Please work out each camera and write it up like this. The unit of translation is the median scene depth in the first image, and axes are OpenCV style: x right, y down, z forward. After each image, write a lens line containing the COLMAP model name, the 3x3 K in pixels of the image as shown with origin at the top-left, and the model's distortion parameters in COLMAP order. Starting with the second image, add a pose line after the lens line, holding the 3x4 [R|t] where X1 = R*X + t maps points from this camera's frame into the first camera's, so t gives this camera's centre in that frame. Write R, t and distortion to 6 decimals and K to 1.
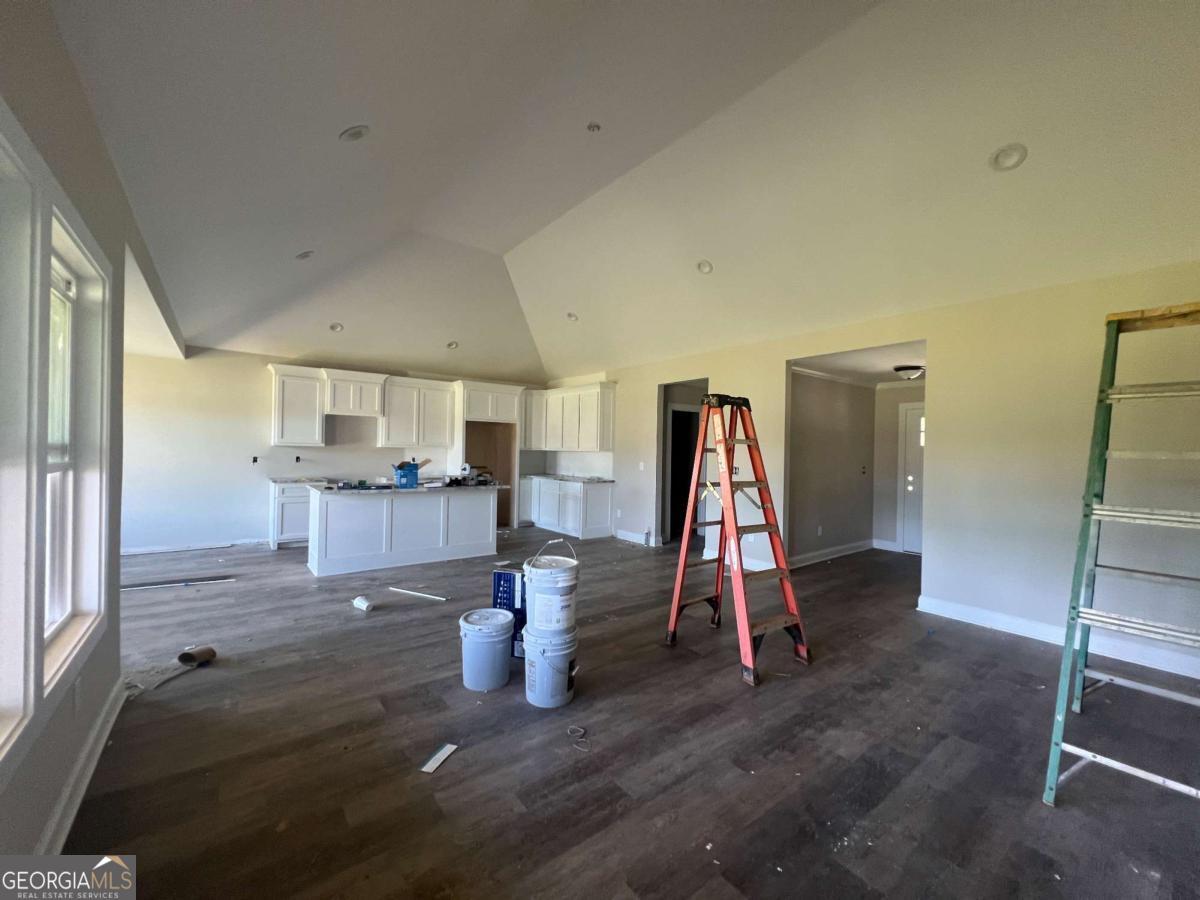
lens RADIAL K [[480.3, 0, 598.0], [0, 480.3, 451.1], [0, 0, 1]] dist [-0.000949, -0.000262]
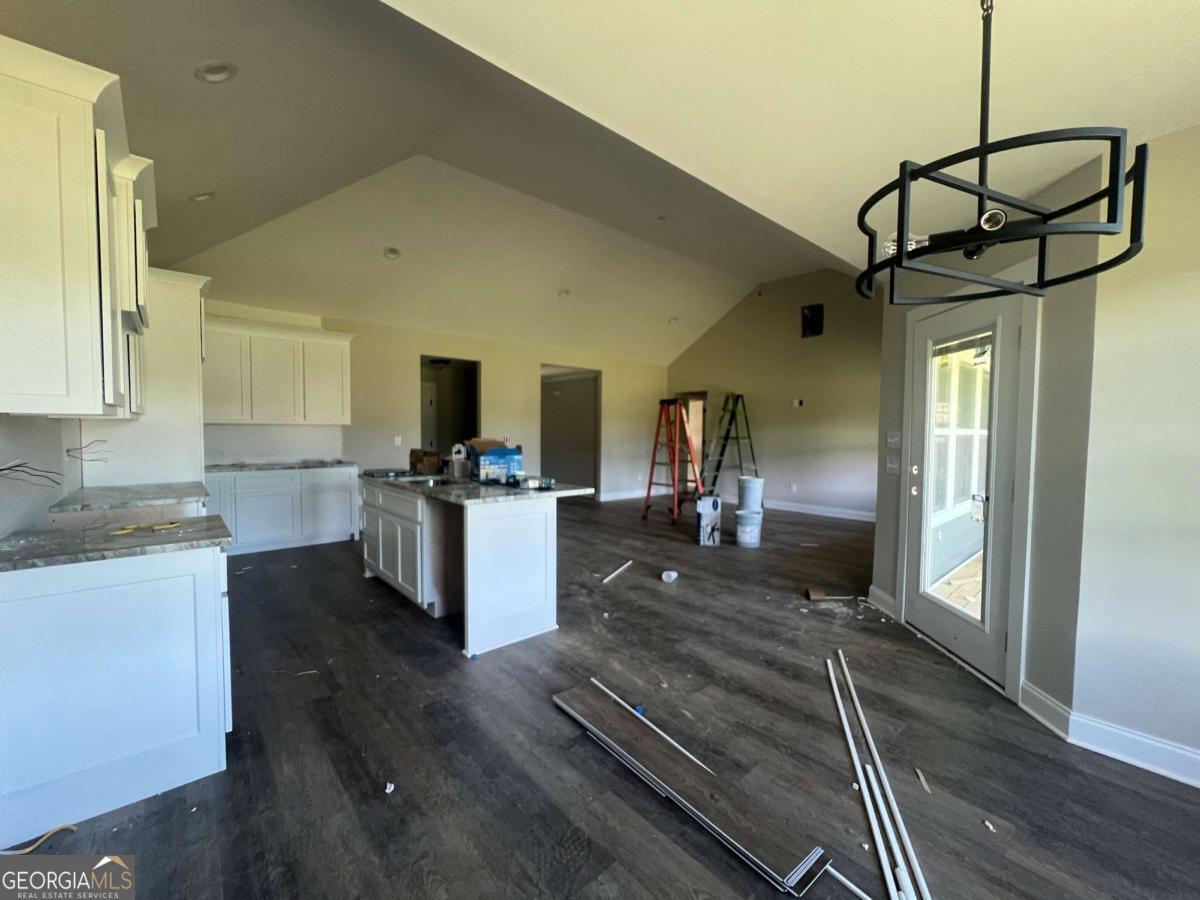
lens RADIAL K [[511.7, 0, 572.5], [0, 511.7, 443.5], [0, 0, 1]] dist [-0.014723, 0.000629]
pose [[-0.044281, -0.050436, 0.997745, -1.374163], [-0.002321, 0.998727, 0.050383, -0.019772], [-0.999016, -0.000085, -0.044342, 1.104904]]
